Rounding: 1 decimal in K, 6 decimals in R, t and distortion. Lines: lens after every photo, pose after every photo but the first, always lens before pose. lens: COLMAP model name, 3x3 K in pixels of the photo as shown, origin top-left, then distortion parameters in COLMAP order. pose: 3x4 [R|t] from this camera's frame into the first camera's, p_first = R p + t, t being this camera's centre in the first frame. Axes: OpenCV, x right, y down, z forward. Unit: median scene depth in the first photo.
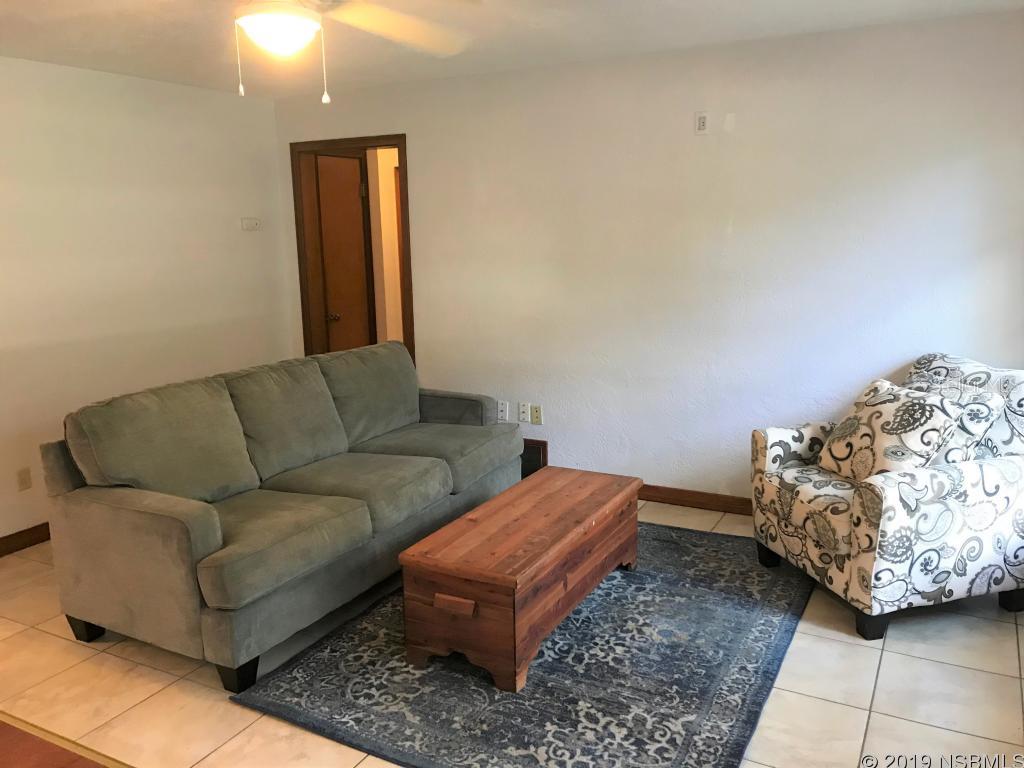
lens RADIAL K [[839.5, 0, 507.4], [0, 839.5, 382.2], [0, 0, 1]] dist [0.016722, -0.000253]
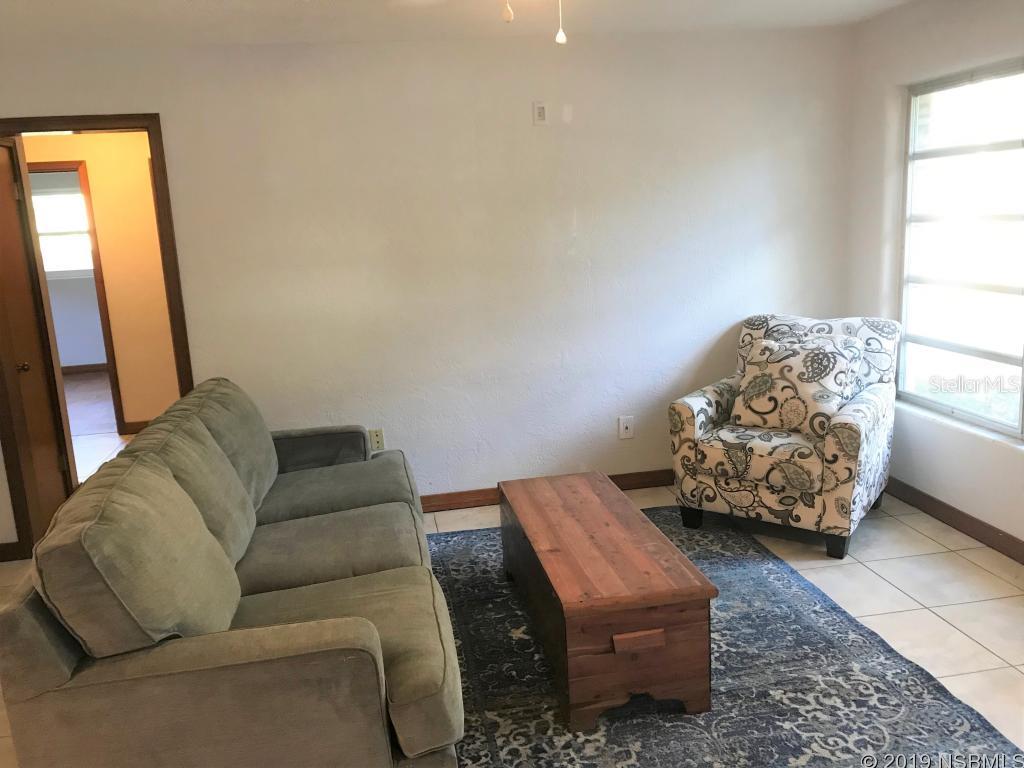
lens RADIAL K [[839.5, 0, 507.4], [0, 839.5, 382.2], [0, 0, 1]] dist [0.016722, -0.000253]
pose [[0.787291, -0.145856, 0.599081, -0.564987], [0.156862, 0.987029, 0.034166, -0.043181], [-0.596294, 0.067074, 0.799959, 0.318357]]
